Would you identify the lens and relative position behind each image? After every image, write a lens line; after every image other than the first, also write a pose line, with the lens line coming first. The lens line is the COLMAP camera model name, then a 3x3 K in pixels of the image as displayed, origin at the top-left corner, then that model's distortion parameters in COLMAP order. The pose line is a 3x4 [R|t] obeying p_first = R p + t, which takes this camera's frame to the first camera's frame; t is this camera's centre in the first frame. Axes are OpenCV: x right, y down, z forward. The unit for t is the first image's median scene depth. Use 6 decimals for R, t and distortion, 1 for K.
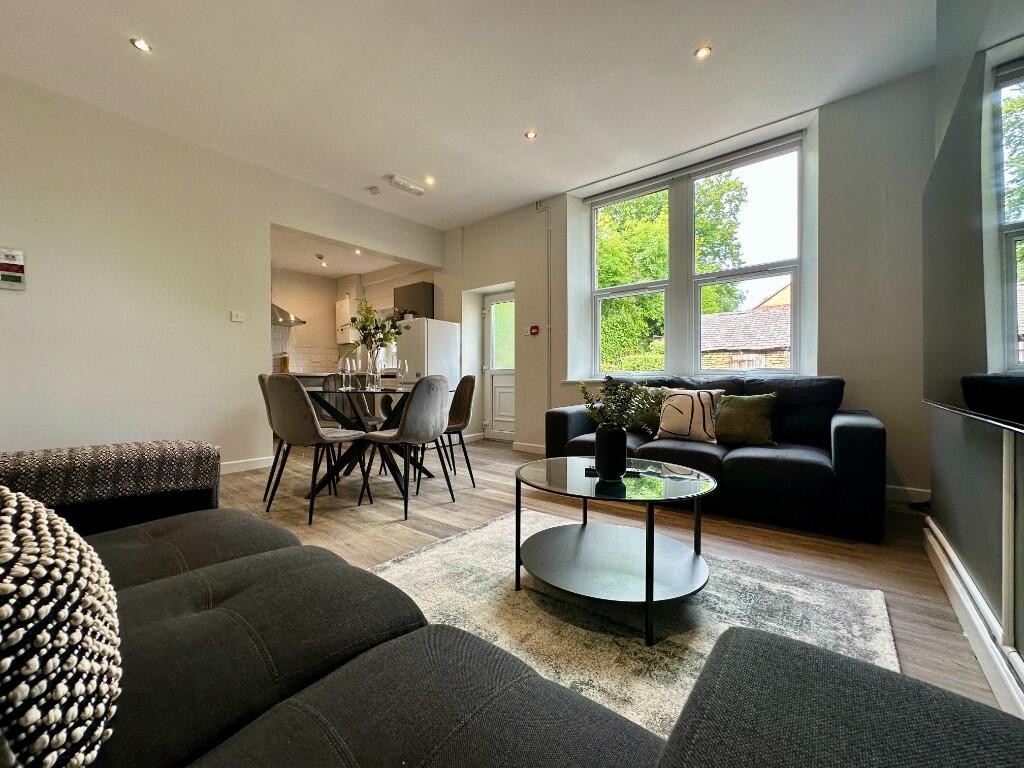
lens RADIAL K [[405.2, 0, 516.7], [0, 405.2, 382.3], [0, 0, 1]] dist [-0.002749, 0.000338]
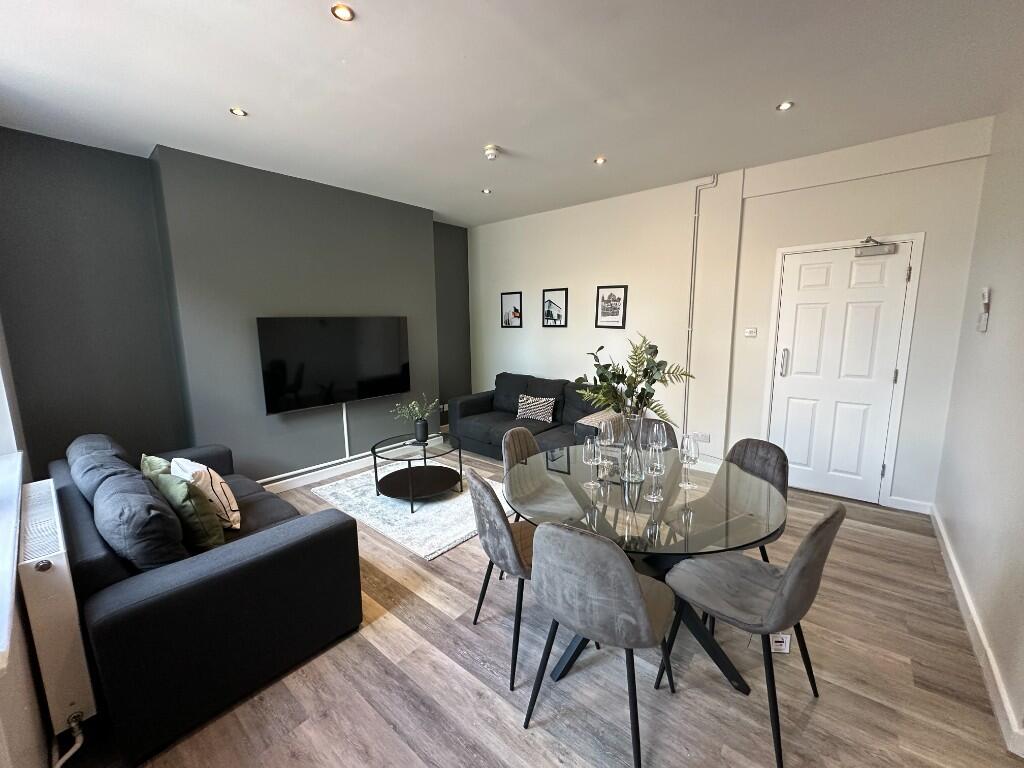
lens RADIAL K [[405.2, 0, 513.9], [0, 405.2, 383.0], [0, 0, 1]] dist [-0.002749, 0.000338]
pose [[-0.999686, 0.007285, 0.023972, -0.220710], [0.010797, 0.988659, 0.149786, -0.259379], [-0.022609, 0.149998, -0.988428, 1.910325]]
